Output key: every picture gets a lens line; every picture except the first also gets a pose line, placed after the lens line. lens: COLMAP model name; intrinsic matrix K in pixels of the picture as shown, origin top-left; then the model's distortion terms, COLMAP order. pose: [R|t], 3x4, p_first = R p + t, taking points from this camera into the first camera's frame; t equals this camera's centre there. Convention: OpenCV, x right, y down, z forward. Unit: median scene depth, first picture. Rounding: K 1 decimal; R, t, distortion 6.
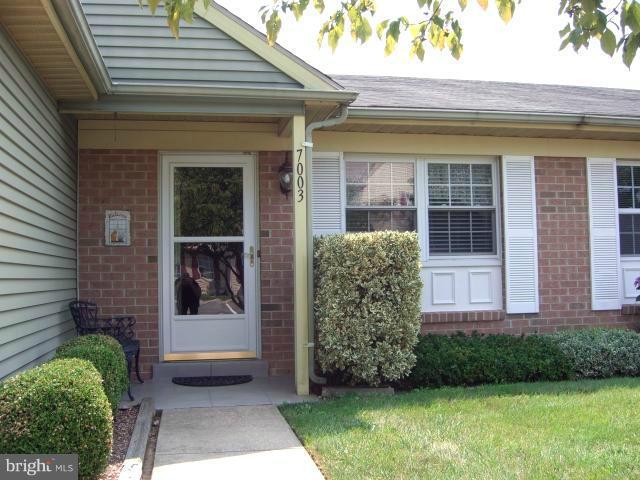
lens RADIAL K [[718.2, 0, 320.0], [0, 718.2, 240.0], [0, 0, 1]] dist [-0.125464, 0.018979]
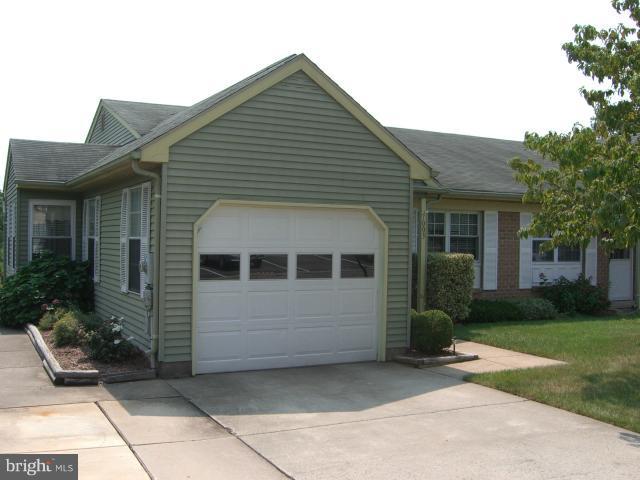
lens RADIAL K [[718.2, 0, 320.0], [0, 718.2, 240.0], [0, 0, 1]] dist [-0.125464, 0.018979]
pose [[0.958007, 0.030888, 0.285077, -0.838412], [-0.044833, 0.998089, 0.042519, -0.112899], [-0.283219, -0.053514, 0.957561, -0.876582]]
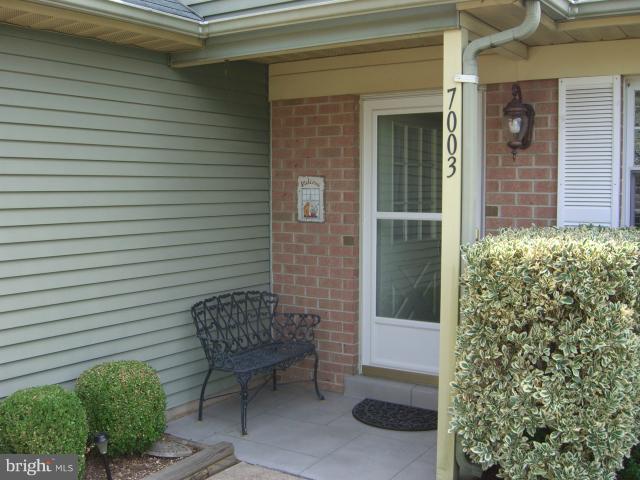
lens RADIAL K [[718.2, 0, 320.0], [0, 718.2, 240.0], [0, 0, 1]] dist [-0.125464, 0.018979]
pose [[0.719339, 0.066577, -0.691462, 0.274124], [0.021504, 0.992785, 0.117961, -0.065447], [0.694327, -0.099724, 0.712717, 0.437488]]
